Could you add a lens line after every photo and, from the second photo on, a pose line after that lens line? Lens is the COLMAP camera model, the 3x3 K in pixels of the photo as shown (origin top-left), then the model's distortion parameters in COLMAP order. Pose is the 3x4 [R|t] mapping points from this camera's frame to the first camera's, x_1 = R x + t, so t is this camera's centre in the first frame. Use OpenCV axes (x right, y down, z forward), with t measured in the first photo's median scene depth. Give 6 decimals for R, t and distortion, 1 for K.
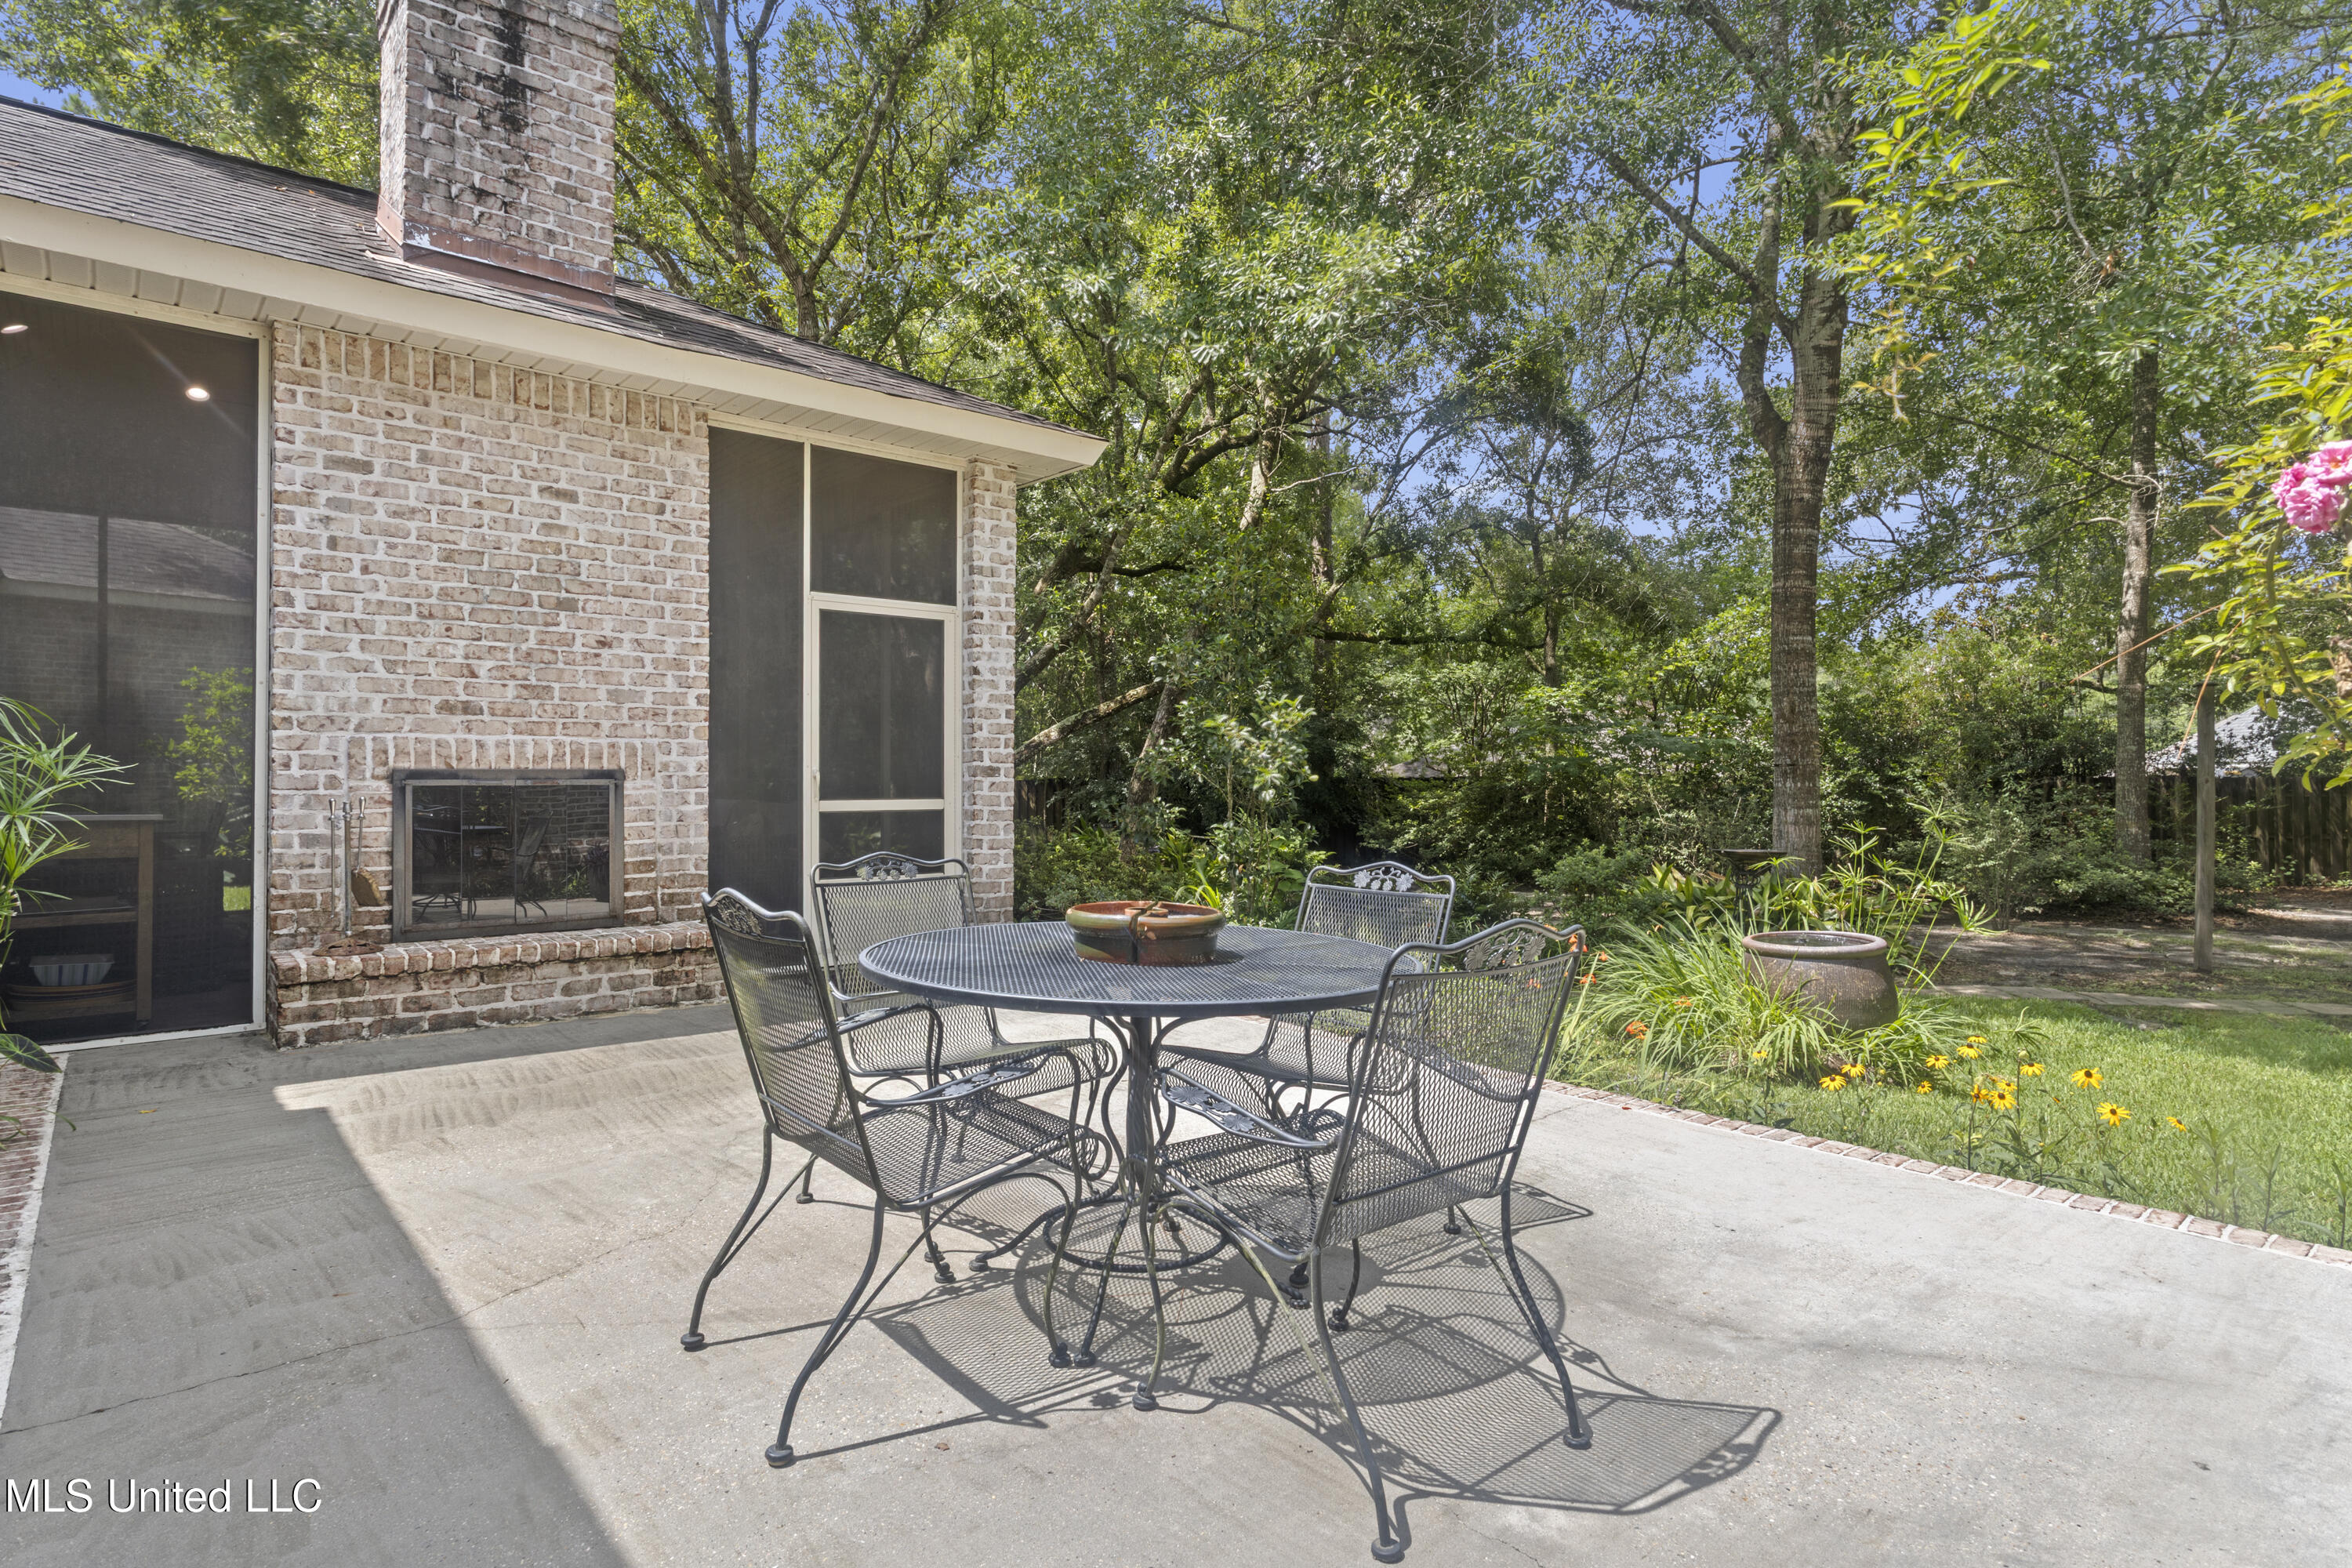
lens RADIAL K [[1257.5, 0, 1179.5], [0, 1257.5, 779.4], [0, 0, 1]] dist [0.007234, 0.004463]
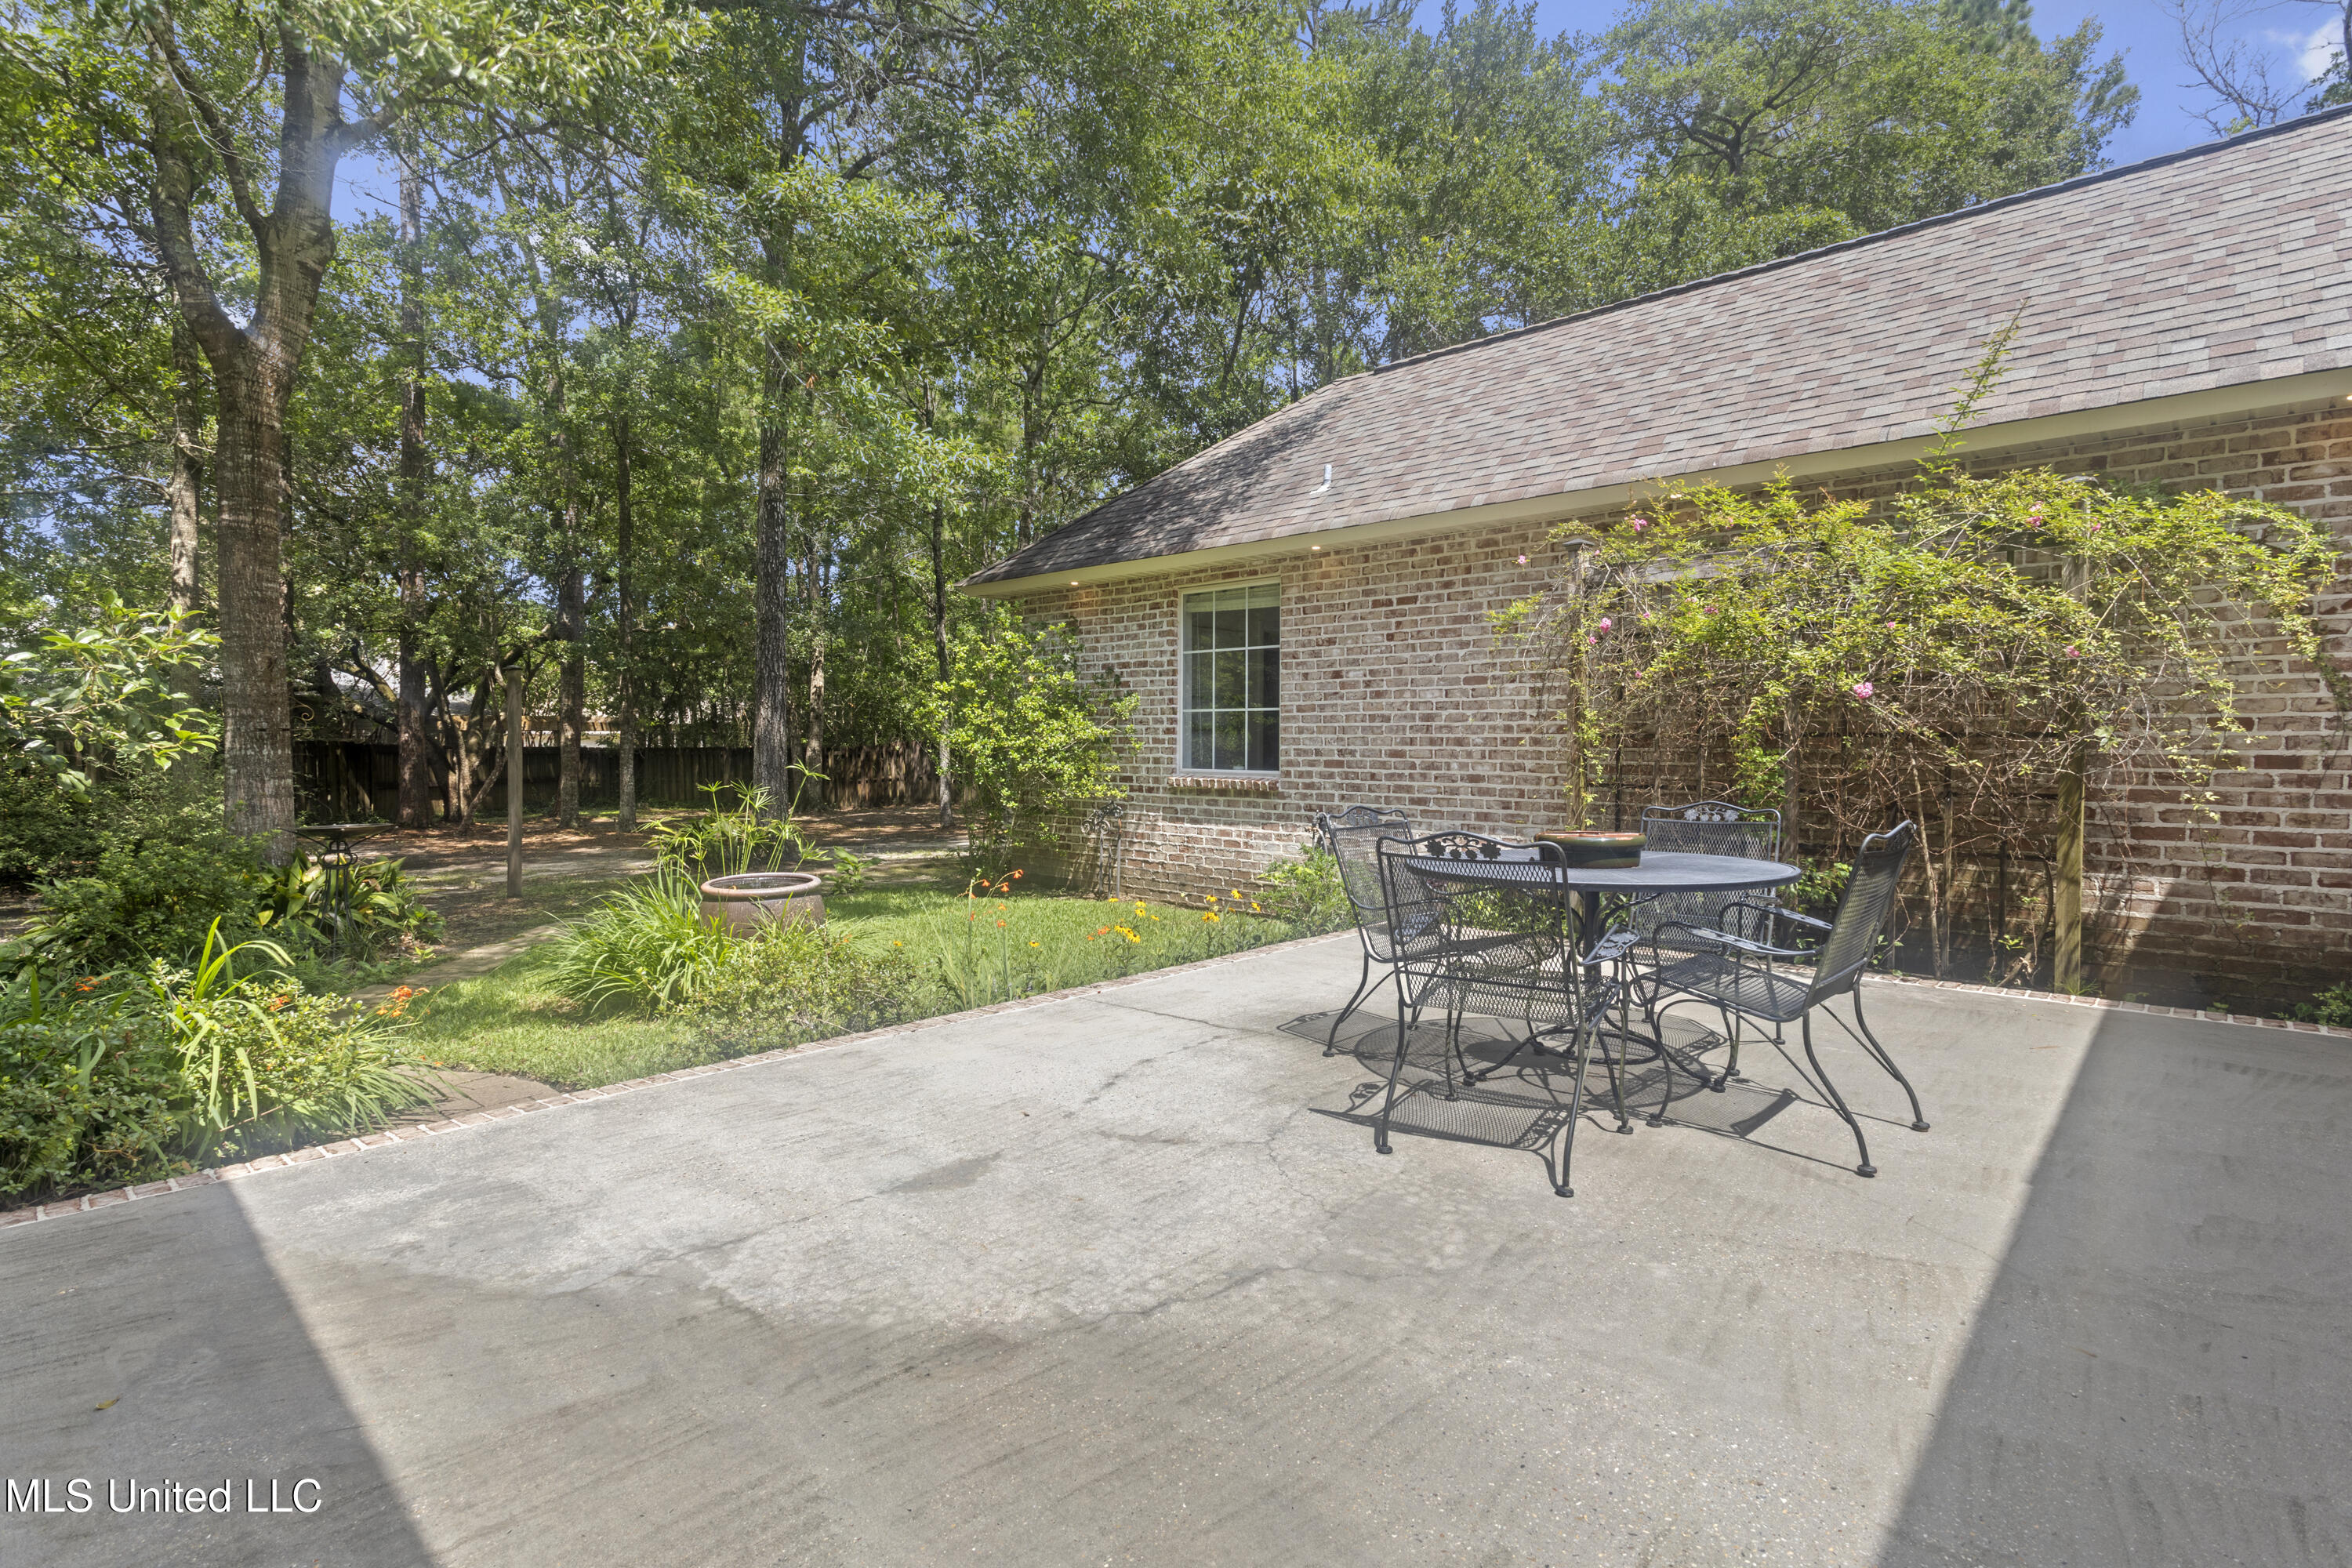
lens RADIAL K [[1119.7, 0, 1170.1], [0, 1119.7, 776.1], [0, 0, 1]] dist [0.004143, -0.002423]
pose [[-0.114668, -0.031838, 0.992894, -1.266062], [0.001711, 0.999478, 0.032247, -0.006321], [-0.993402, 0.005396, -0.114553, 1.617846]]
